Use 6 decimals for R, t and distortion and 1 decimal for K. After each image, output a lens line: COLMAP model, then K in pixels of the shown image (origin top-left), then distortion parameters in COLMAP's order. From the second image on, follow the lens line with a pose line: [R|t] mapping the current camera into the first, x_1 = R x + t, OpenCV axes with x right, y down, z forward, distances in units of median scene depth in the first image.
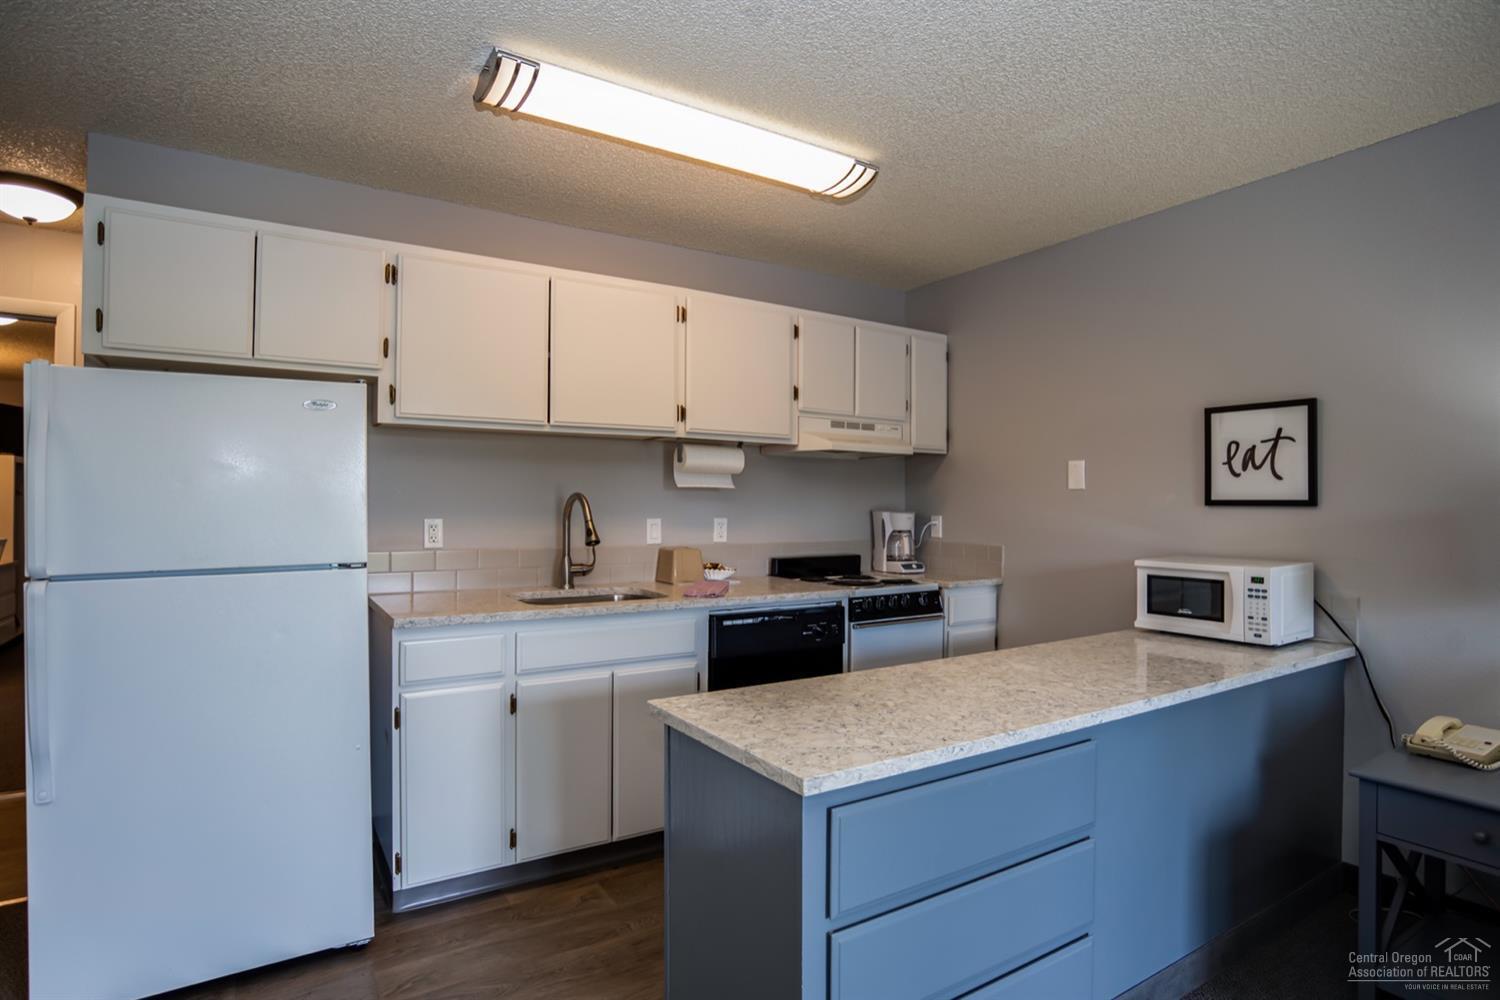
lens RADIAL K [[758.9, 0, 735.3], [0, 758.9, 507.0], [0, 0, 1]] dist [-0.066927, 0.028158]
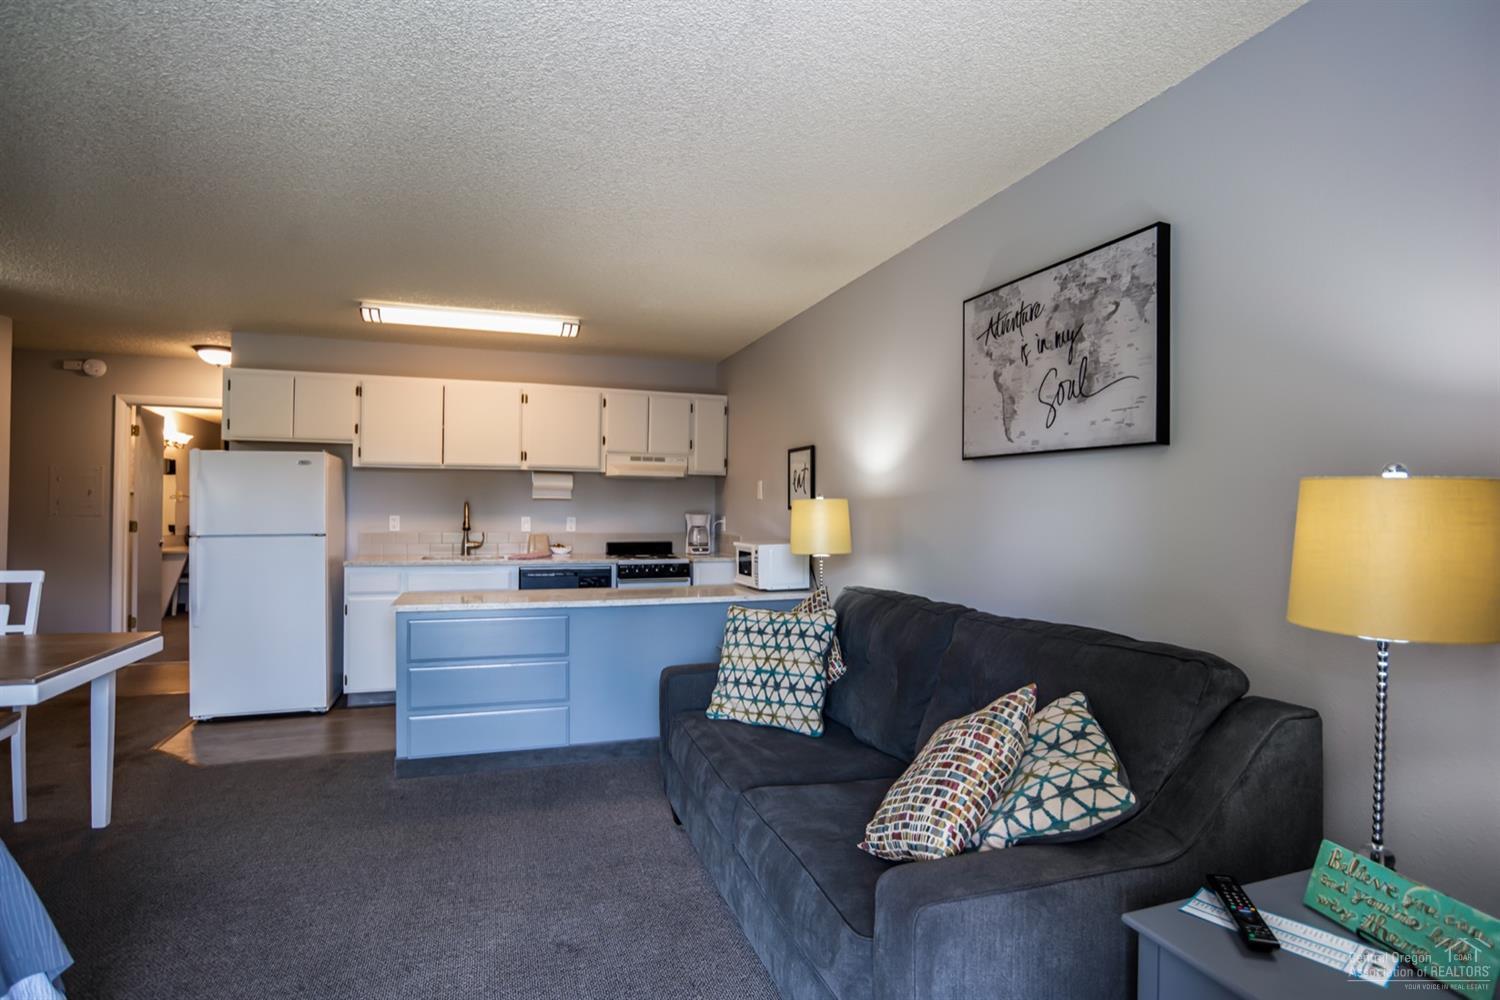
lens RADIAL K [[758.9, 0, 735.3], [0, 758.9, 507.0], [0, 0, 1]] dist [-0.066927, 0.028158]
pose [[0.970969, 0.002487, -0.239194, 0.825824], [-0.004545, 0.999957, -0.008052, 0.005590], [0.239164, 0.008905, 0.970938, -0.573320]]
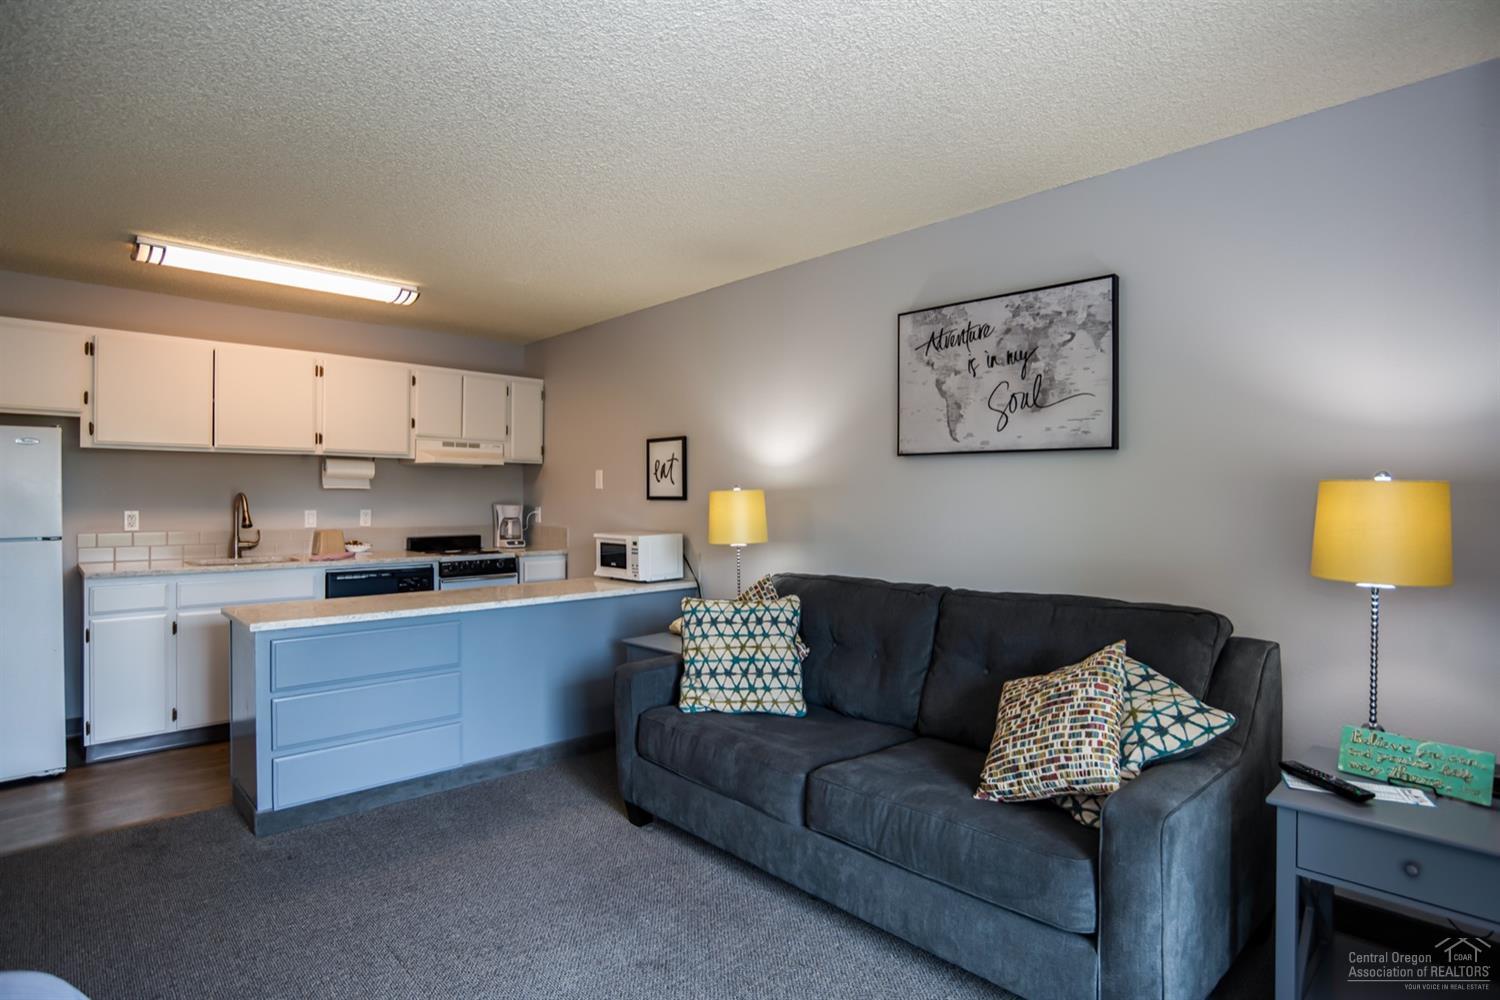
lens RADIAL K [[769.8, 0, 726.7], [0, 769.8, 499.5], [0, 0, 1]] dist [-0.067144, 0.029429]
pose [[0.982947, -0.003208, 0.183860, 0.445463], [0.003426, 0.999994, -0.000864, -0.000477], [-0.183856, 0.001479, 0.982952, -0.604439]]
